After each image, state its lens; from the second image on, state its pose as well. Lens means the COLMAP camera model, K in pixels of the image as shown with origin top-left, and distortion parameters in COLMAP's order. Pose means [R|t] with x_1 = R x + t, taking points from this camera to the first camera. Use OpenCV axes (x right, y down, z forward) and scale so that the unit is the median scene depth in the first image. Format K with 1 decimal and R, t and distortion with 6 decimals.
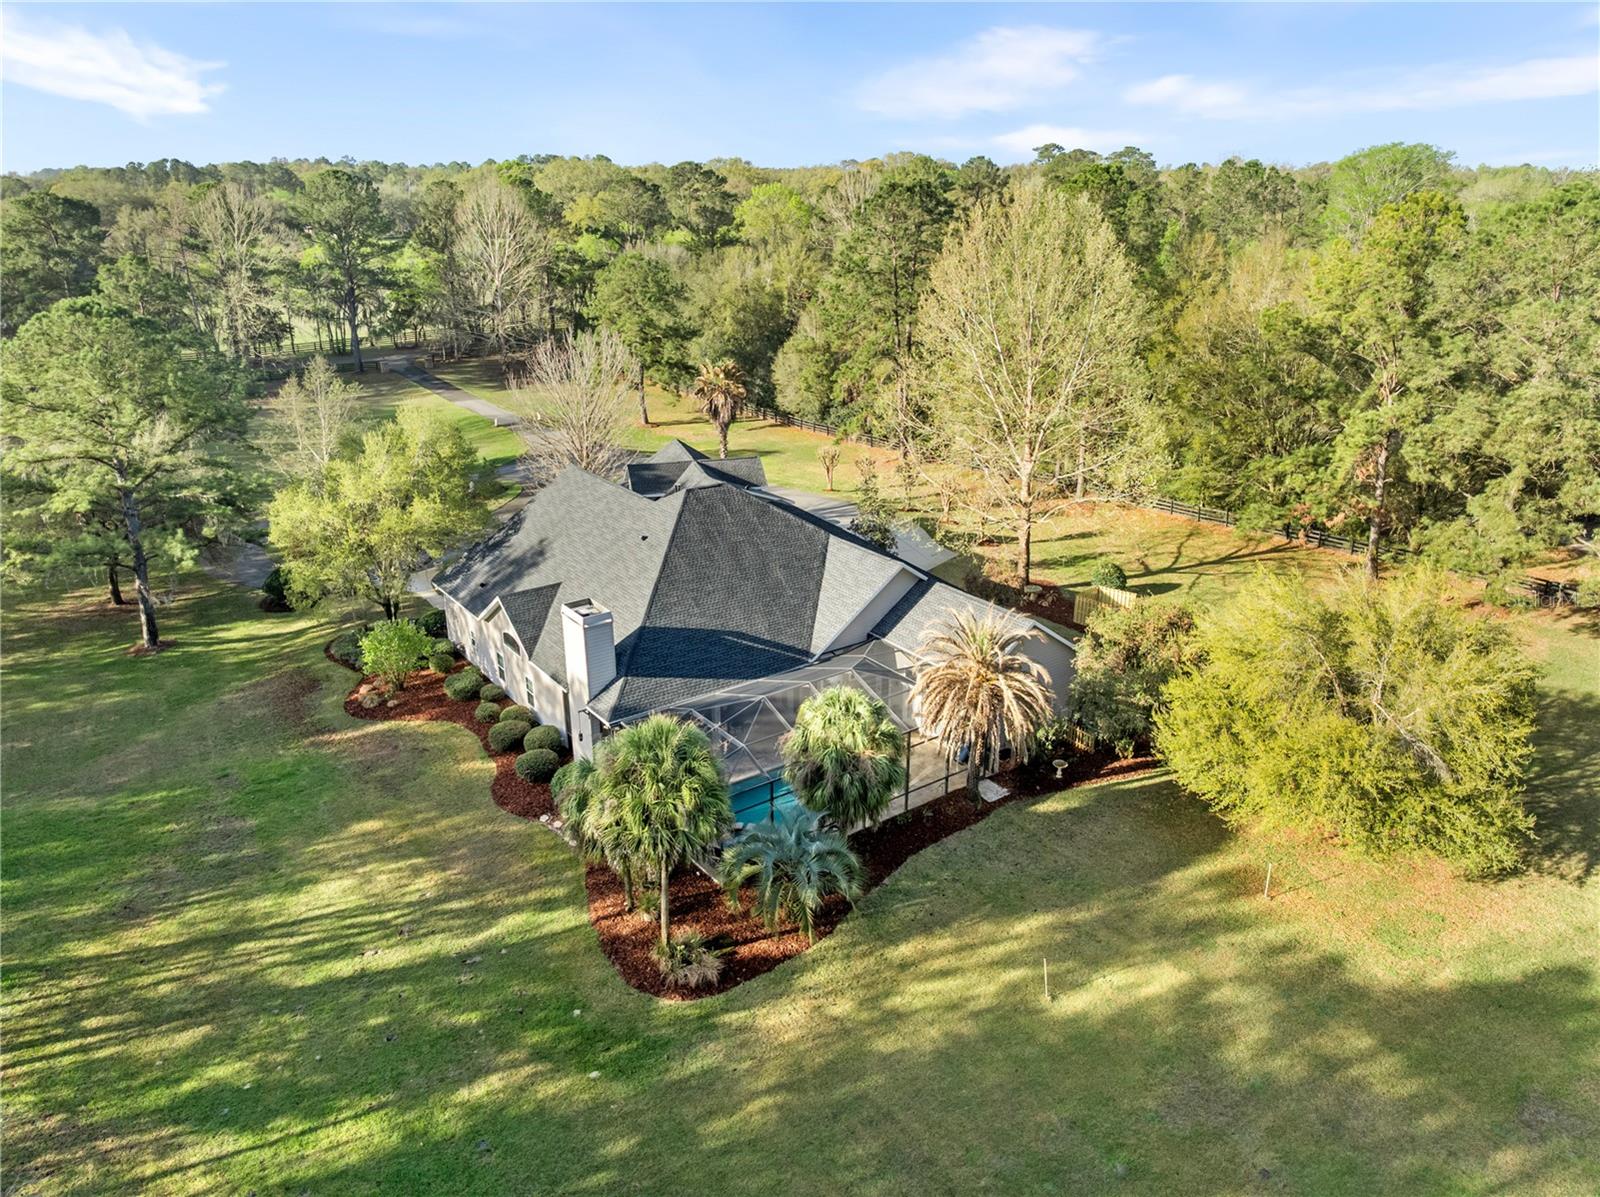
lens RADIAL K [[1123.7, 0, 810.2], [0, 1123.7, 591.1], [0, 0, 1]] dist [-0.029529, -0.006660]
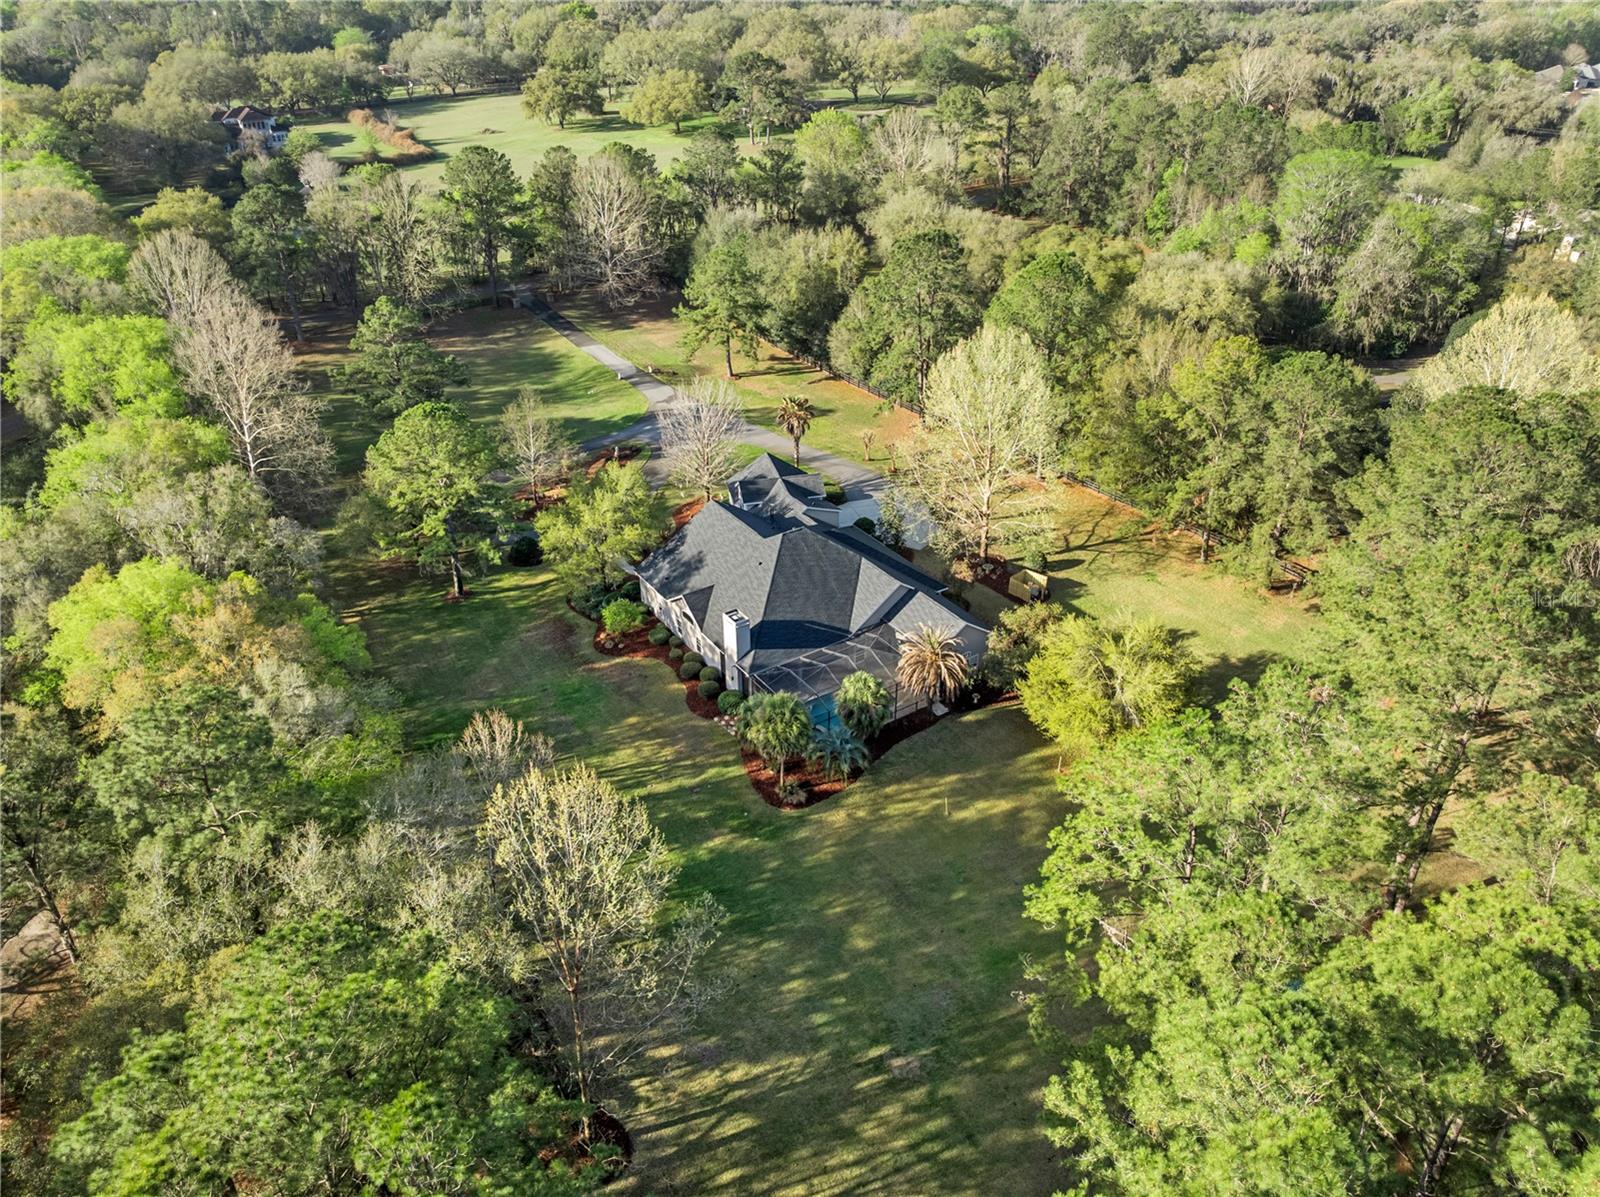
lens RADIAL K [[1123.7, 0, 793.8], [0, 1123.7, 601.1], [0, 0, 1]] dist [-0.029529, -0.006660]
pose [[0.998365, 0.019889, -0.053585, 0.006987], [-0.009359, 0.981736, 0.190019, -0.371038], [0.056386, -0.189207, 0.980317, -0.890014]]
